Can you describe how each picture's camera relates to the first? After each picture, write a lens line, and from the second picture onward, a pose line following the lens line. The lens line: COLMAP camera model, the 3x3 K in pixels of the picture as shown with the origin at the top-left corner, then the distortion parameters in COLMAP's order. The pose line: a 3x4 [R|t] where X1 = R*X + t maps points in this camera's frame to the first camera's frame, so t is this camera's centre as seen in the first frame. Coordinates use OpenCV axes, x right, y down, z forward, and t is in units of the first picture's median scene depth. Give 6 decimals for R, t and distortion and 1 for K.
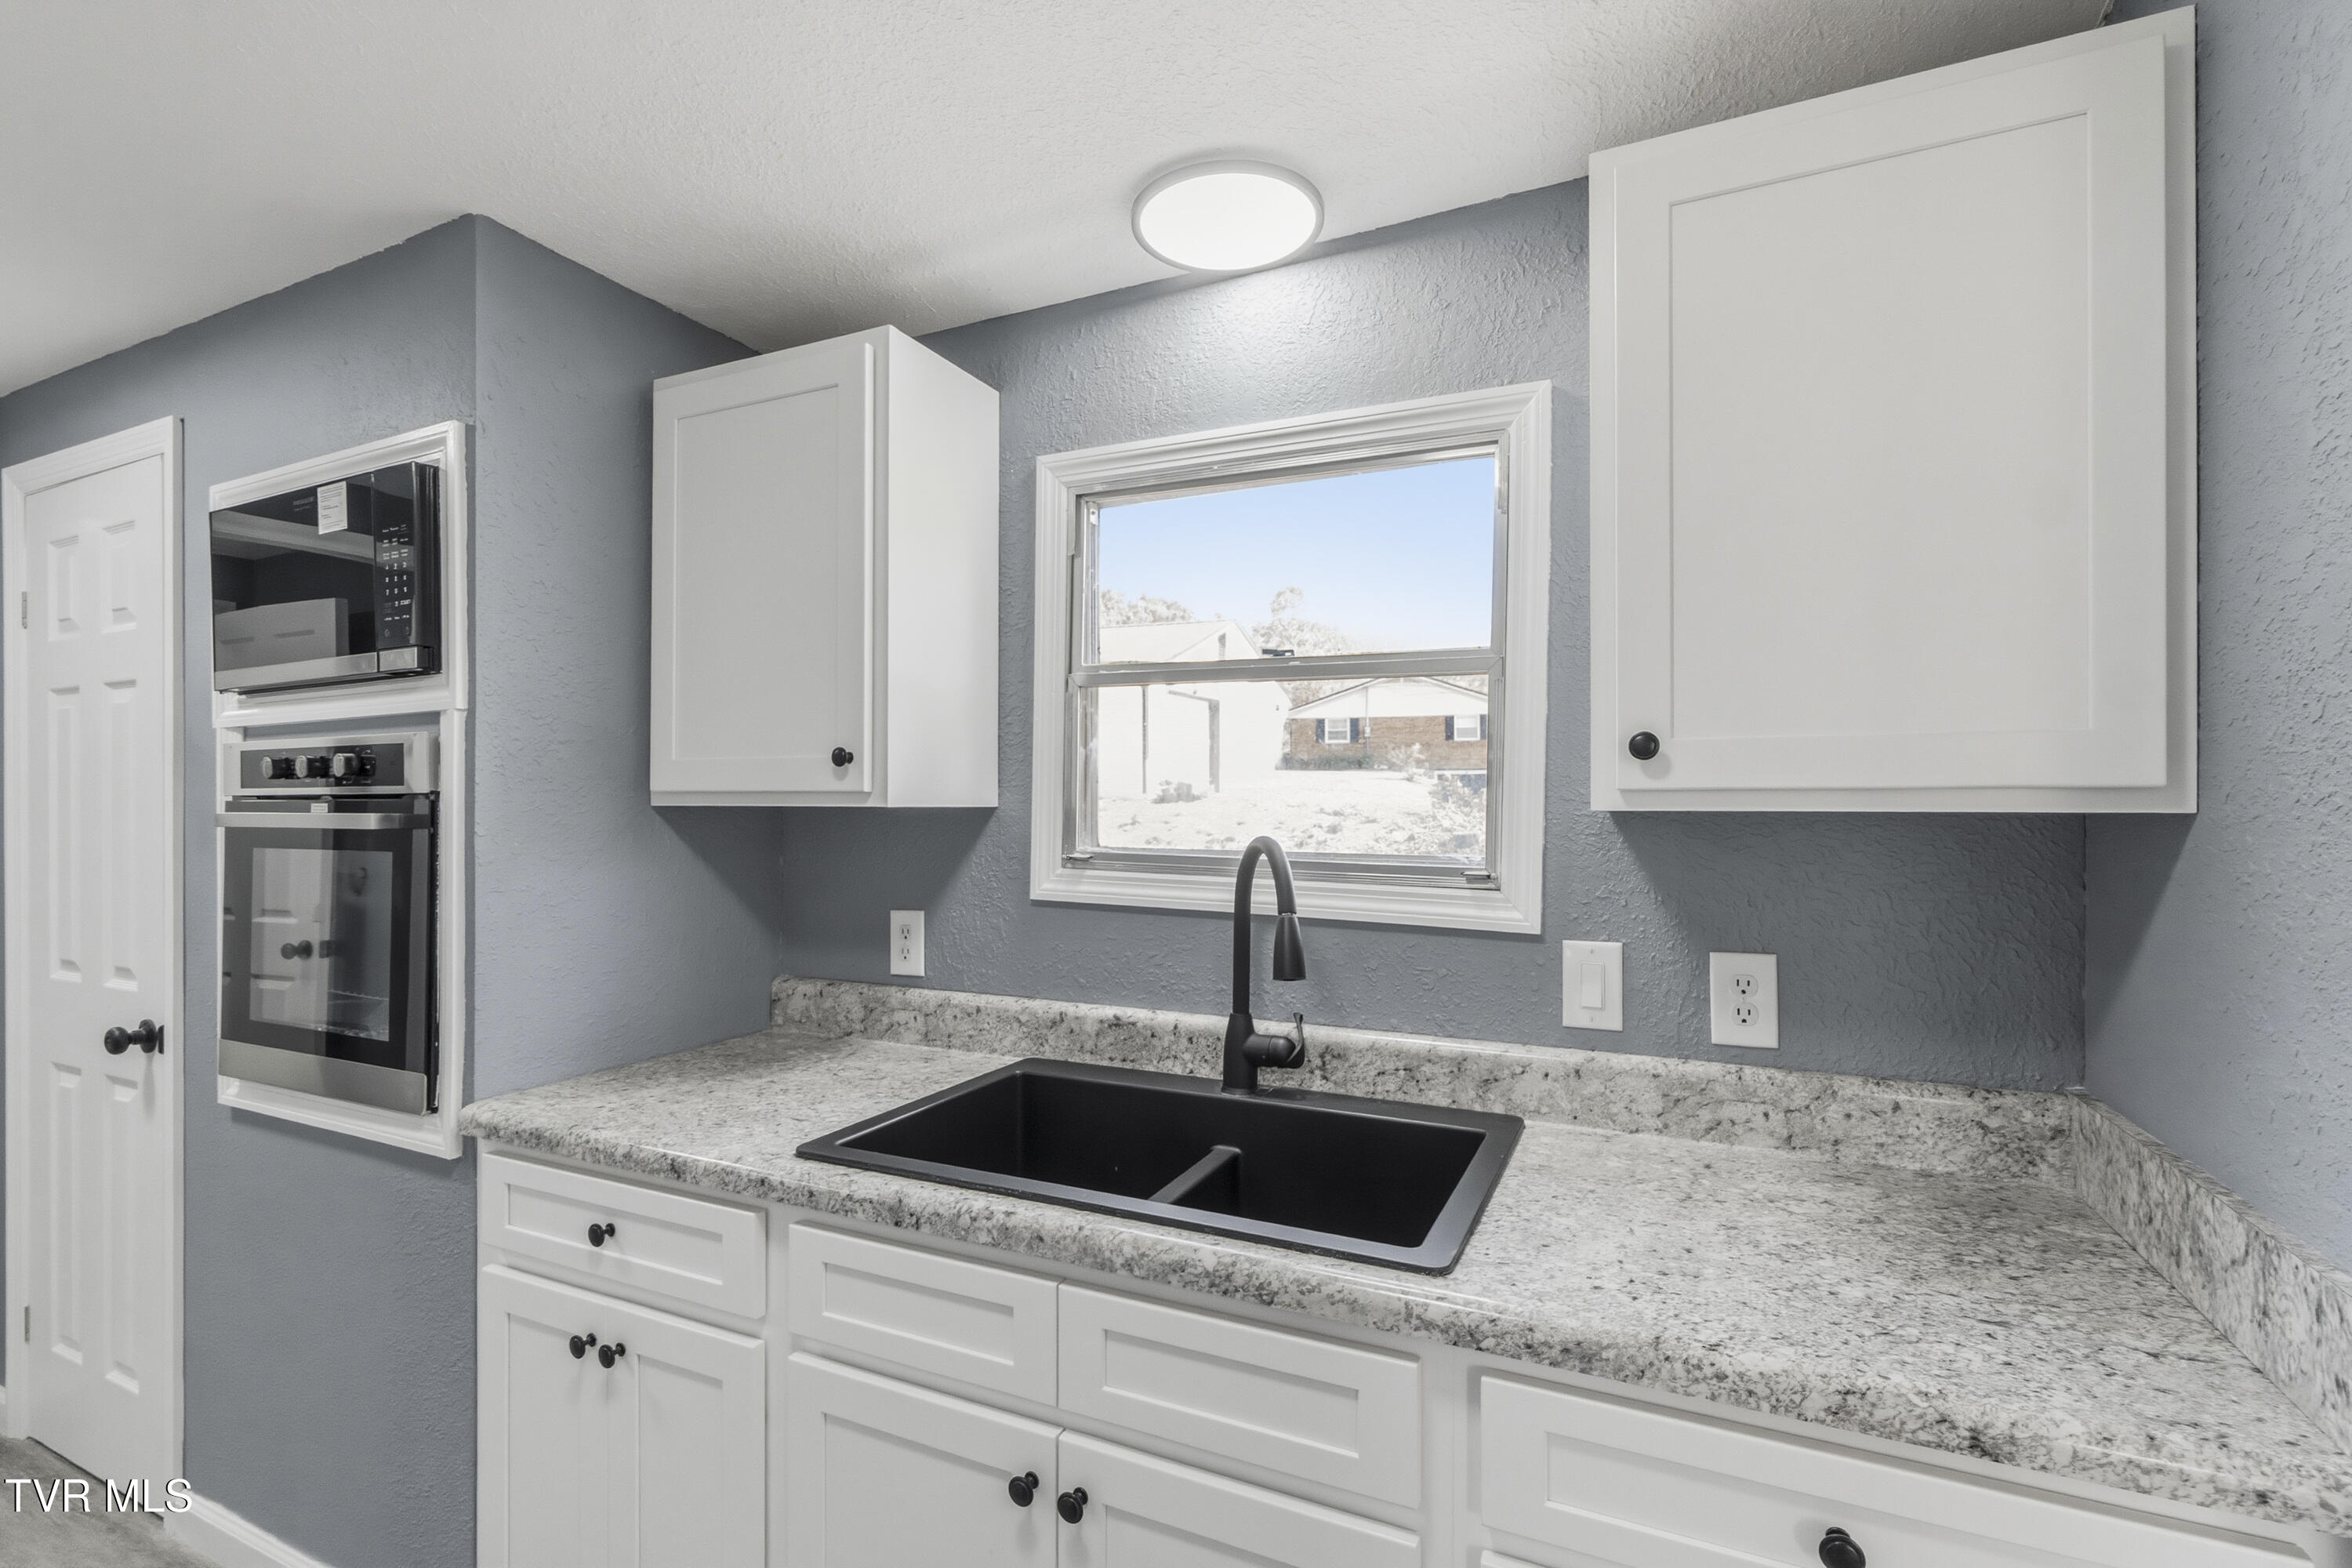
lens RADIAL K [[1069.6, 0, 1168.4], [0, 1069.6, 810.1], [0, 0, 1]] dist [0.007166, -0.000043]
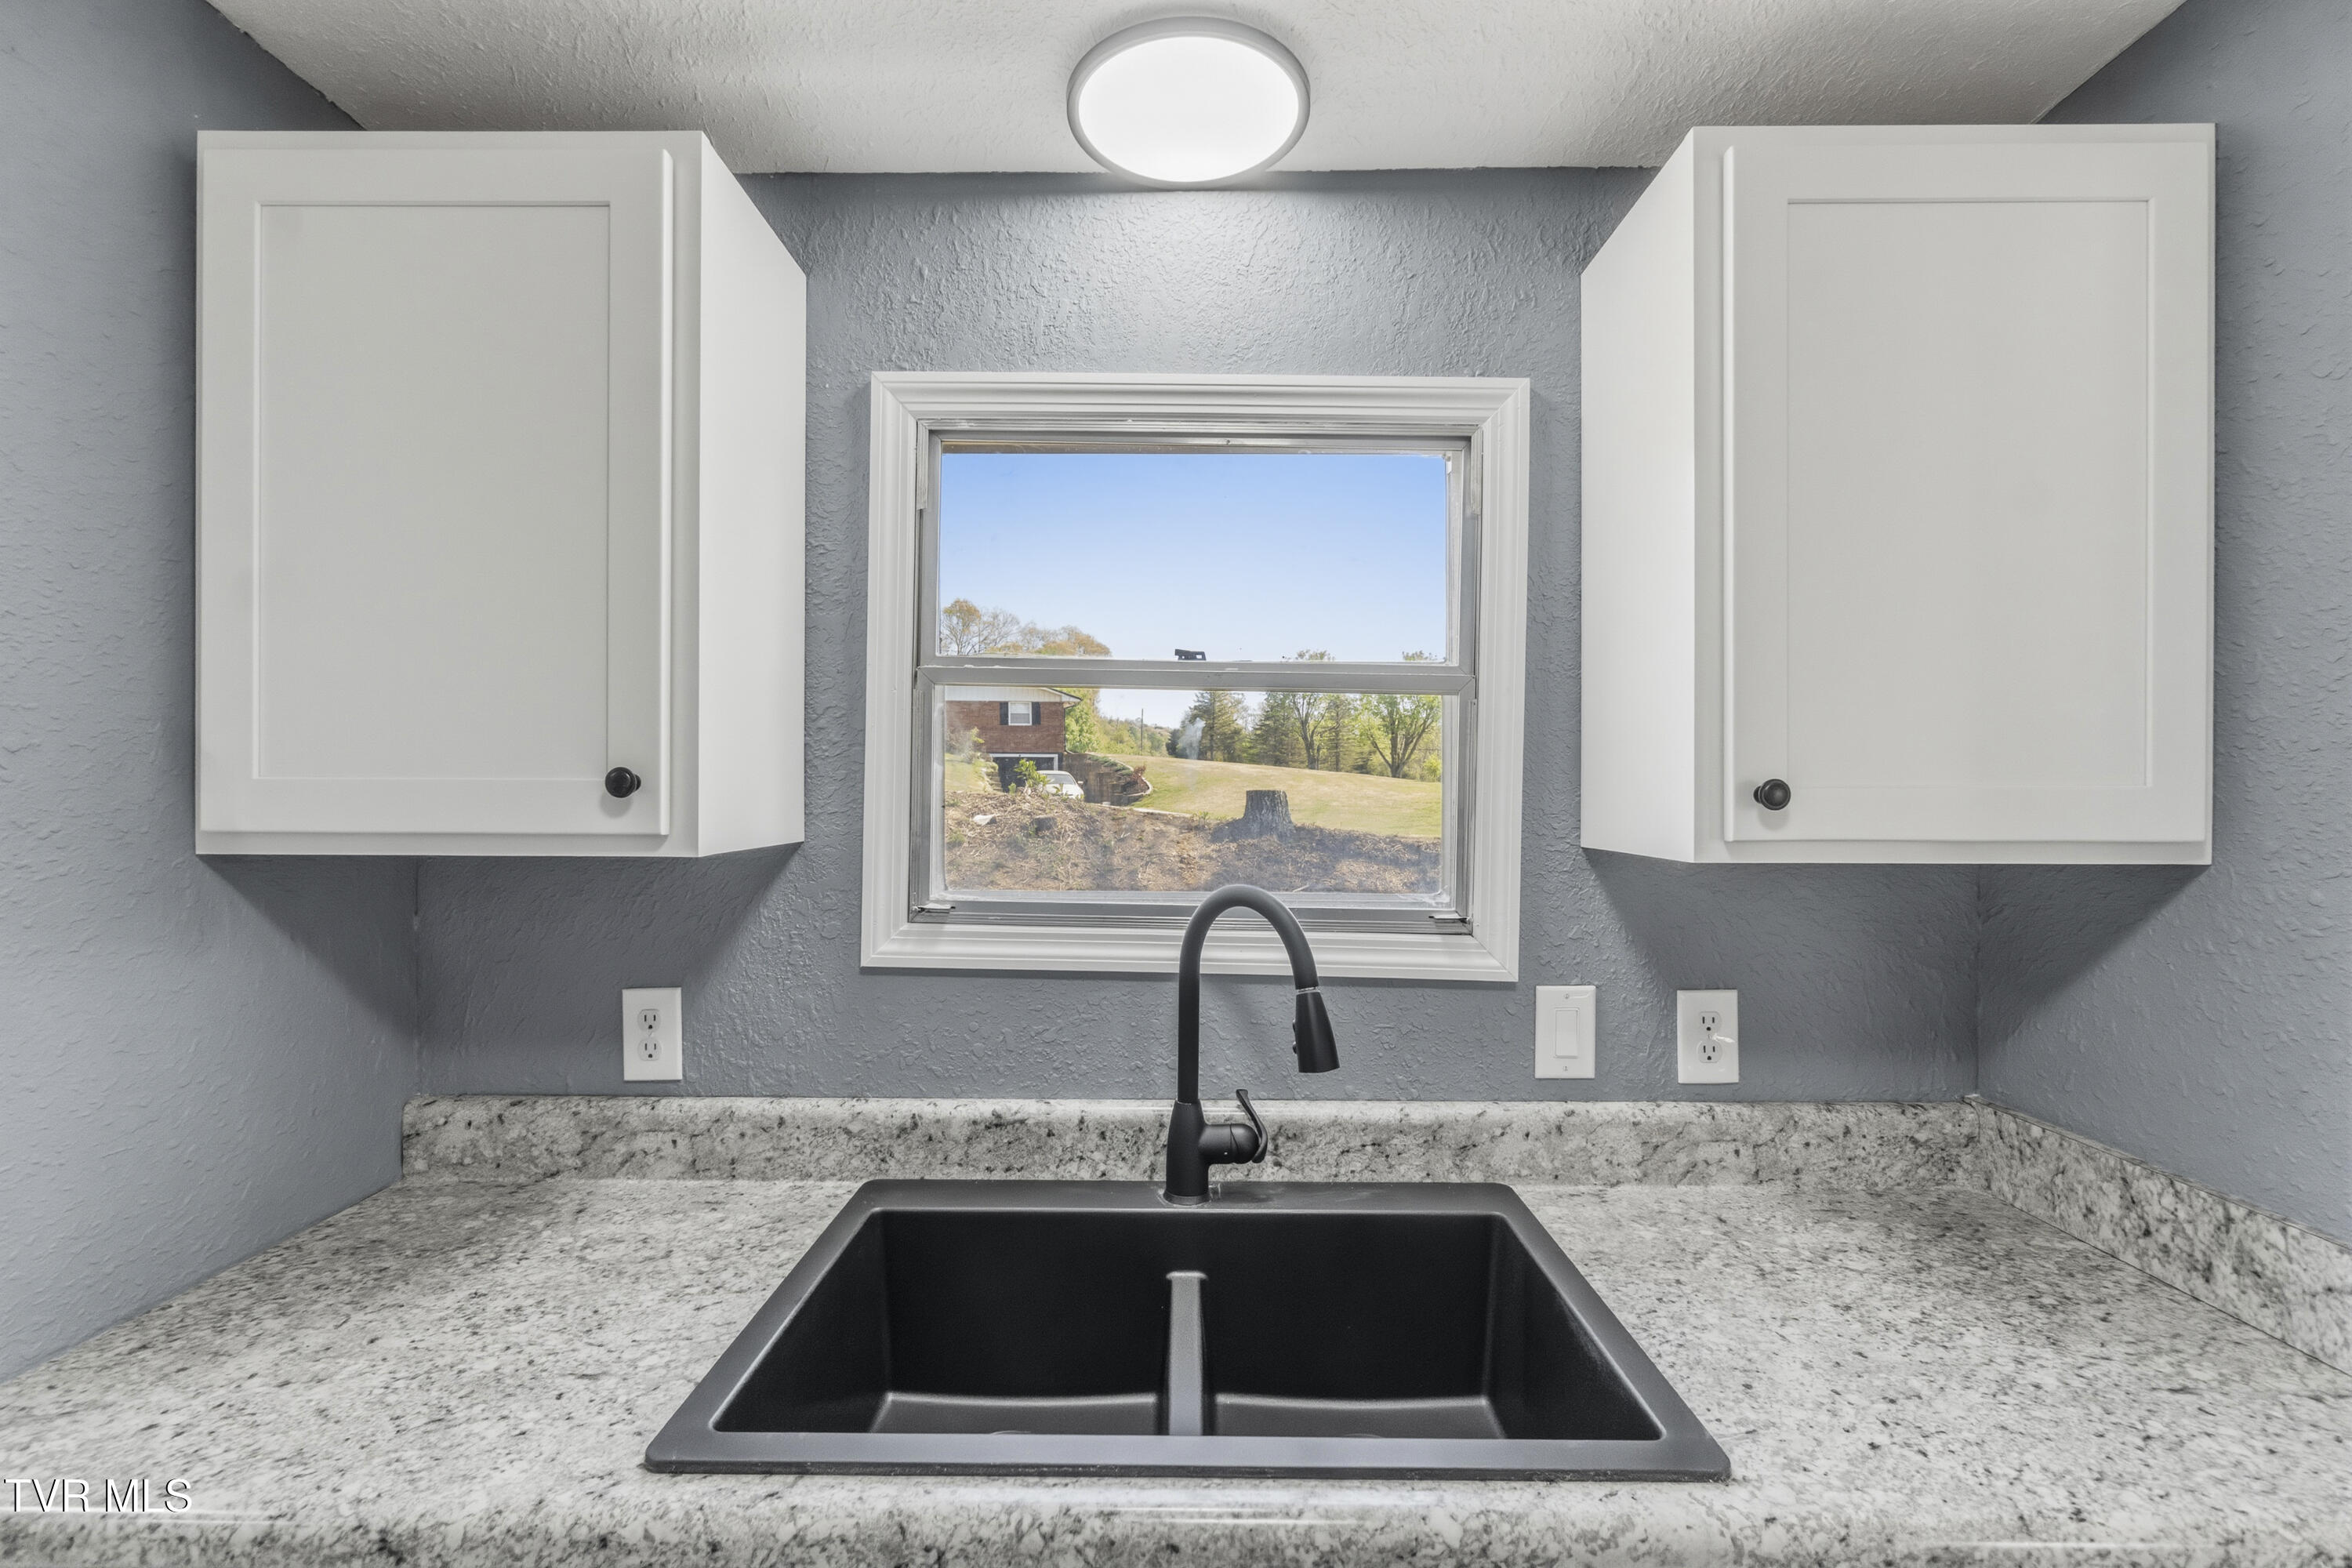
lens RADIAL K [[1027.5, 0, 1181.8], [0, 1027.5, 797.5], [0, 0, 1]] dist [-0.008214, 0.004053]
pose [[0.907205, -0.004778, 0.420661, -0.268515], [0.001740, 0.999970, 0.007607, -0.046483], [-0.420685, -0.006169, 0.907186, 0.306795]]
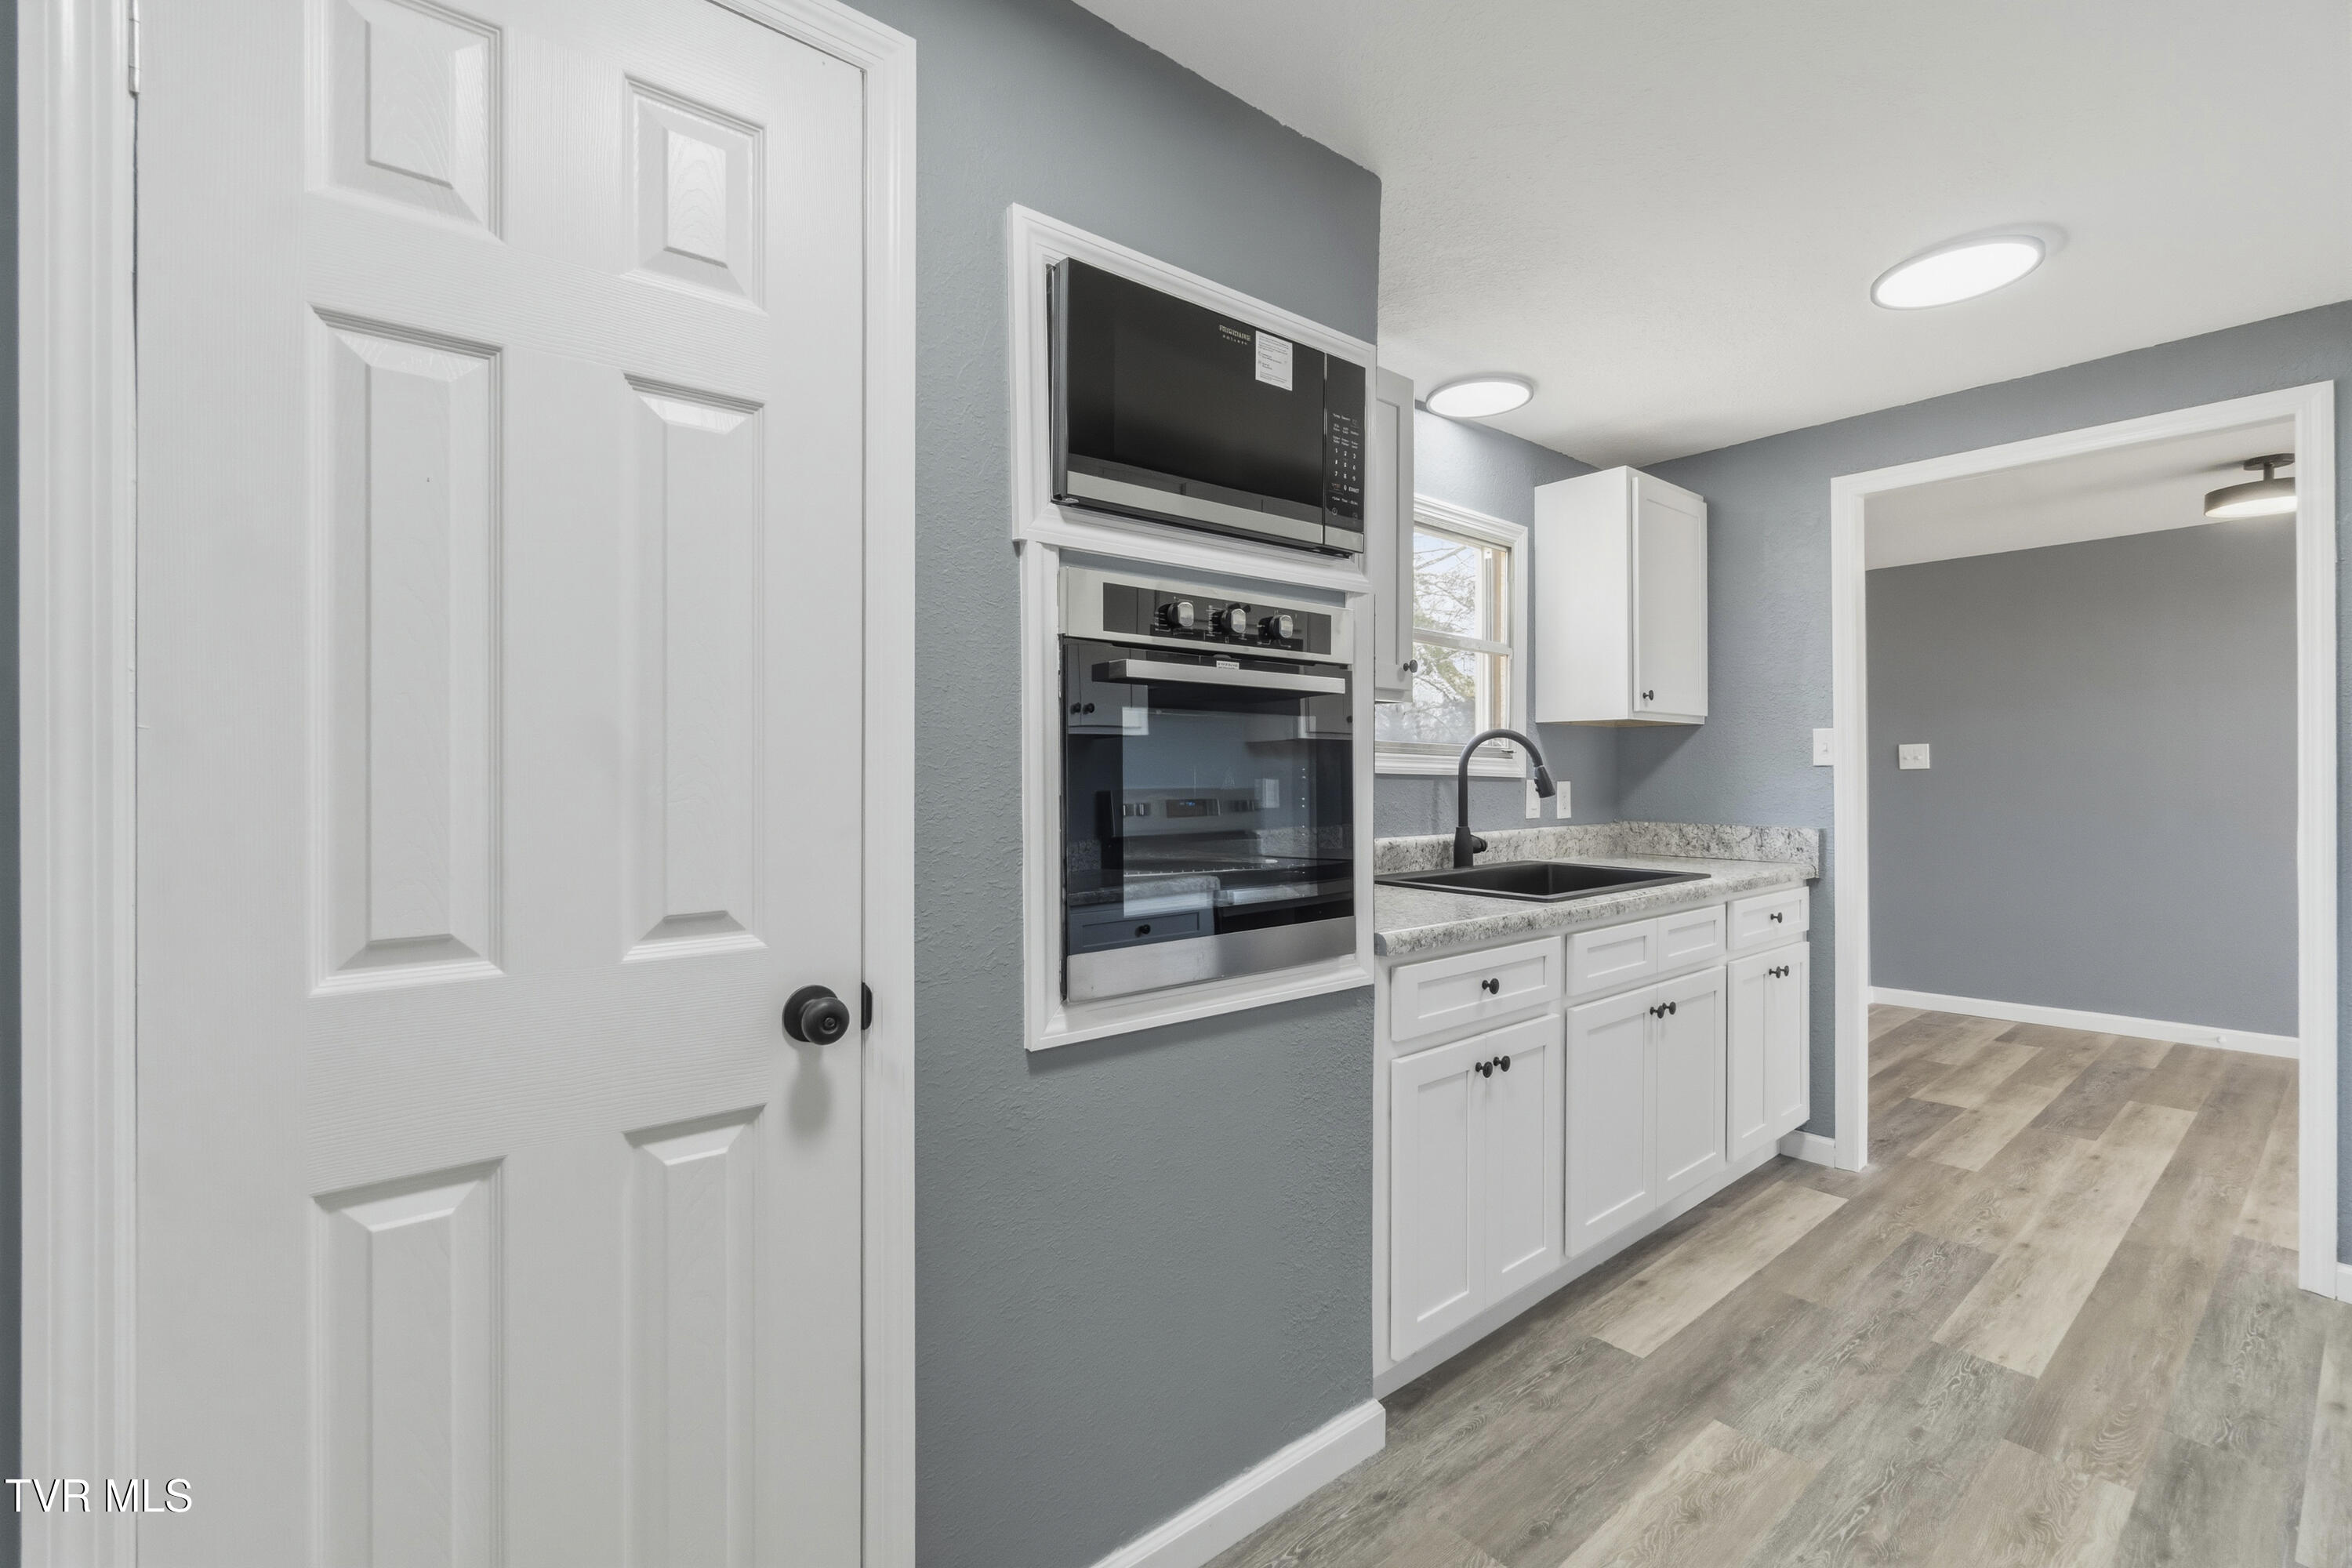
lens RADIAL K [[1001.4, 0, 1154.0], [0, 1001.4, 802.2], [0, 0, 1]] dist [-0.004105, 0.000173]
pose [[0.433522, -0.026499, 0.900753, -1.757010], [0.007363, 0.999638, 0.025865, 0.101223], [-0.901113, -0.004581, 0.433560, 0.753374]]
